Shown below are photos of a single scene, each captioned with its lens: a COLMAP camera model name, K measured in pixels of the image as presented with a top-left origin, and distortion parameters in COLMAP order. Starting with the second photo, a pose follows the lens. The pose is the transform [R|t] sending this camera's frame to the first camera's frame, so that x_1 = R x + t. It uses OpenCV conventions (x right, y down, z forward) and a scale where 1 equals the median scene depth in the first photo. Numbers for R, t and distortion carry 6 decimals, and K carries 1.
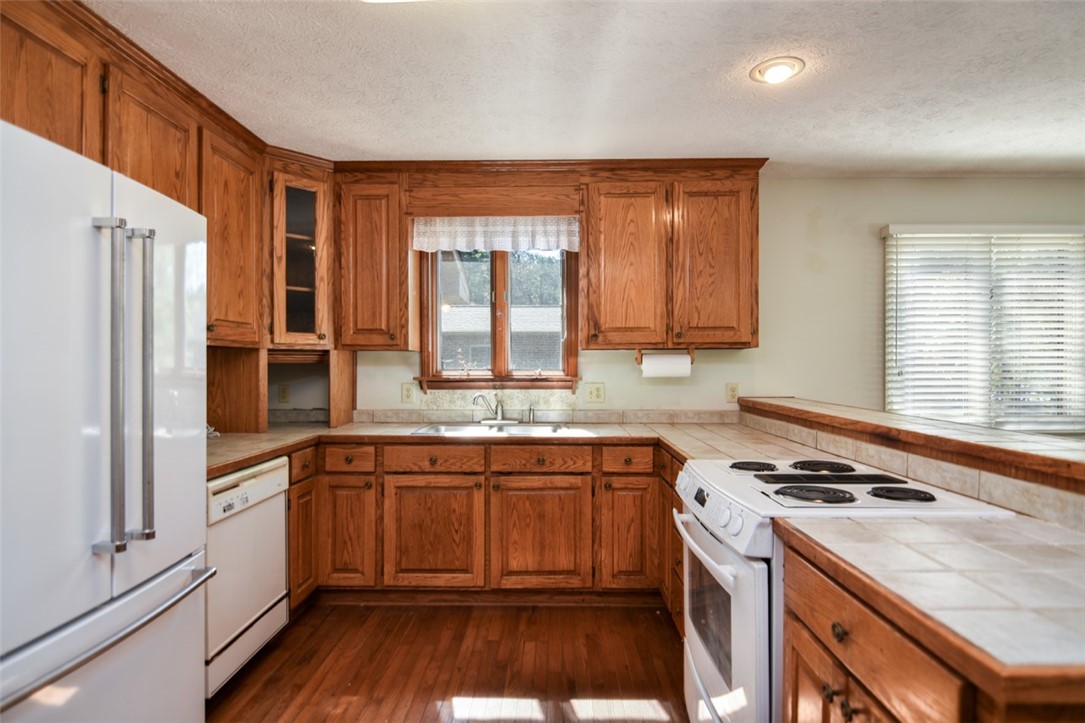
lens RADIAL K [[561.2, 0, 544.9], [0, 561.2, 375.4], [0, 0, 1]] dist [0.004717, -0.011579]
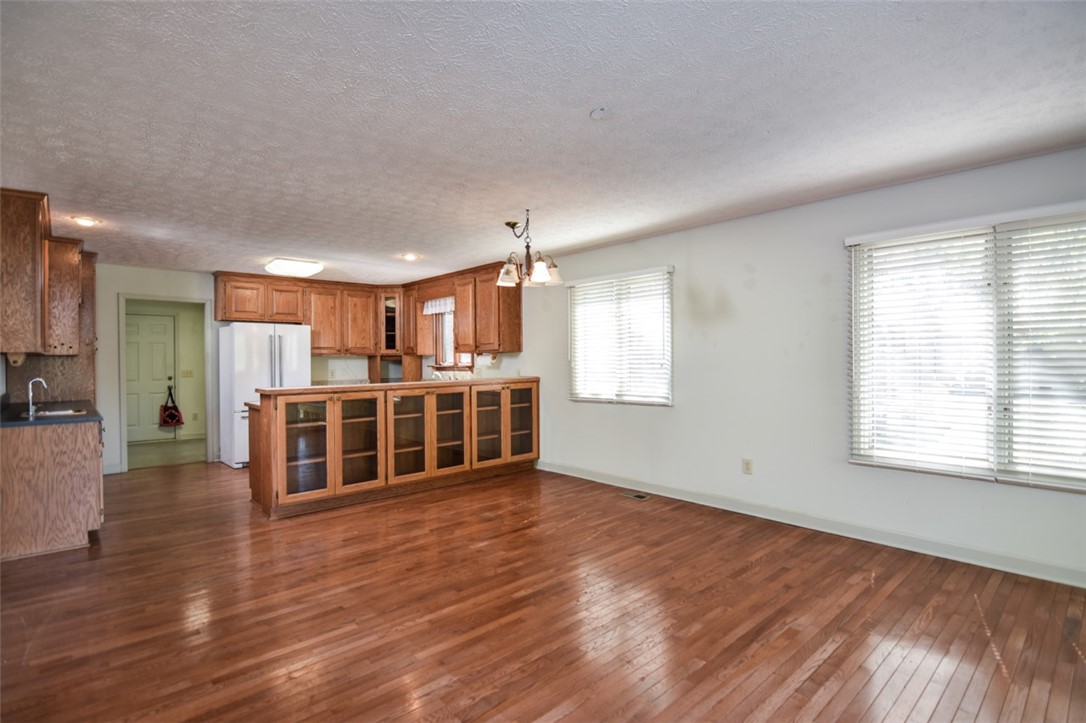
lens RADIAL K [[524.5, 0, 541.8], [0, 524.5, 364.3], [0, 0, 1]] dist [-0.004104, -0.003514]
pose [[0.682701, 0.002919, -0.730692, 1.938247], [-0.005112, 0.999987, -0.000782, -0.005411], [0.730680, 0.004269, 0.682707, -0.208634]]
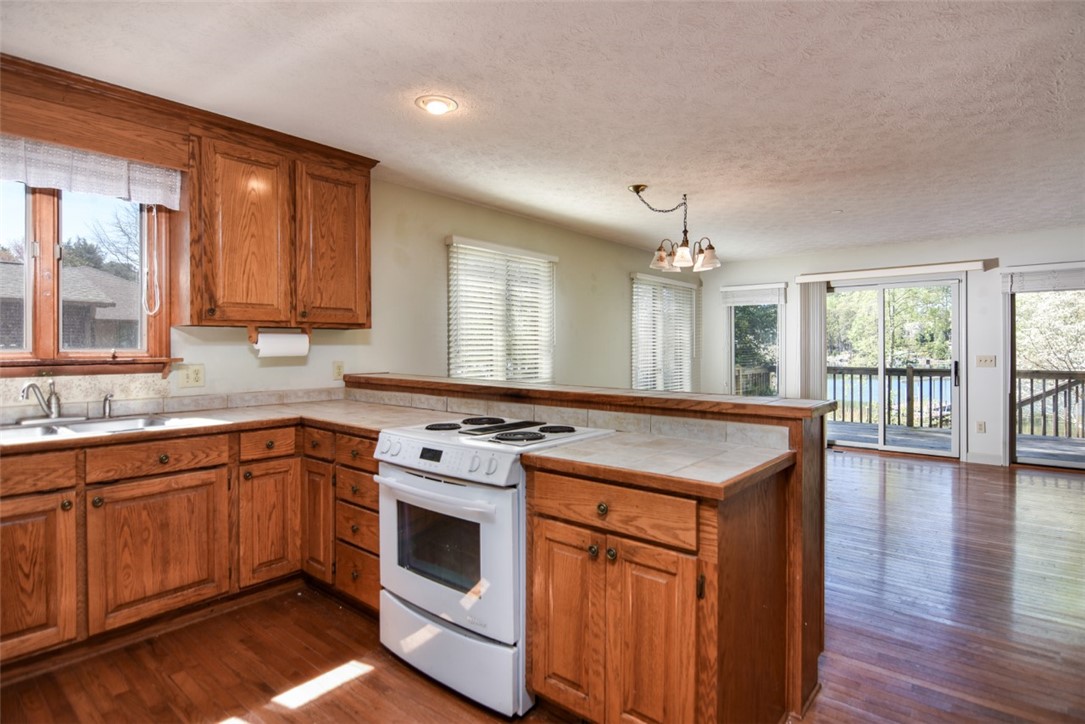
lens RADIAL K [[561.2, 0, 549.0], [0, 561.2, 354.4], [0, 0, 1]] dist [0.004717, -0.011579]
pose [[0.622281, -0.010611, 0.782722, -0.280075], [0.011425, 0.999925, 0.004472, 0.000101], [-0.782711, 0.006160, 0.622355, 0.033979]]
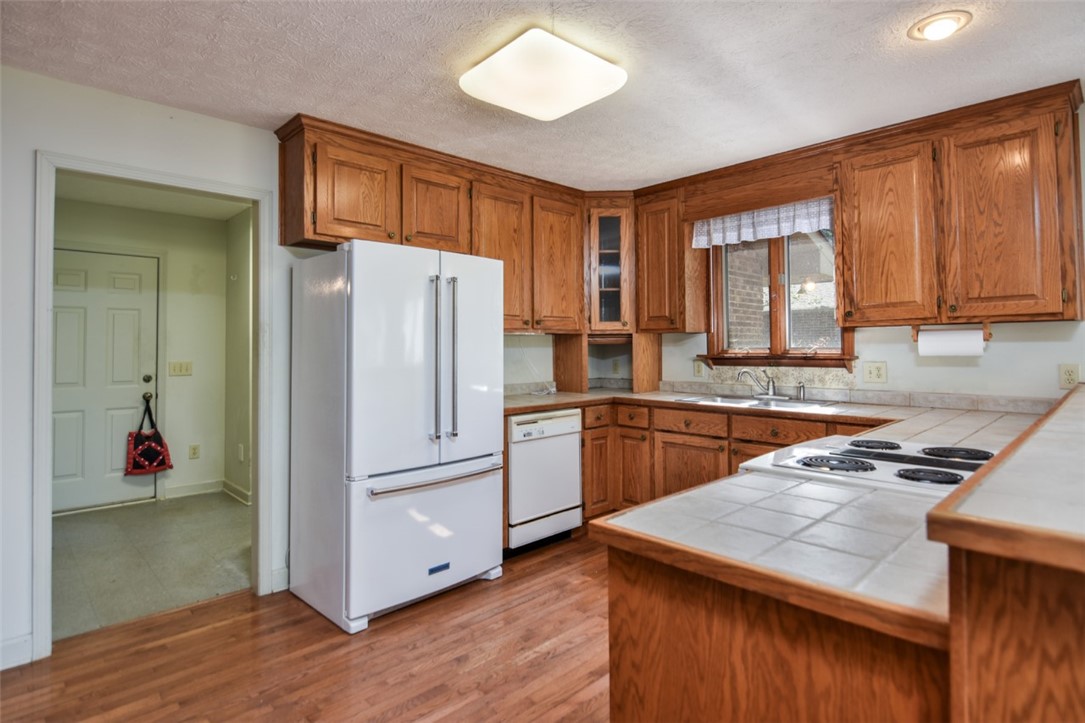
lens RADIAL K [[561.2, 0, 547.0], [0, 561.2, 337.6], [0, 0, 1]] dist [0.004717, -0.011579]
pose [[0.708252, -0.016076, -0.705777, 0.417060], [-0.004612, 0.999614, -0.027396, 0.001139], [0.705945, 0.022658, 0.707904, -0.070954]]
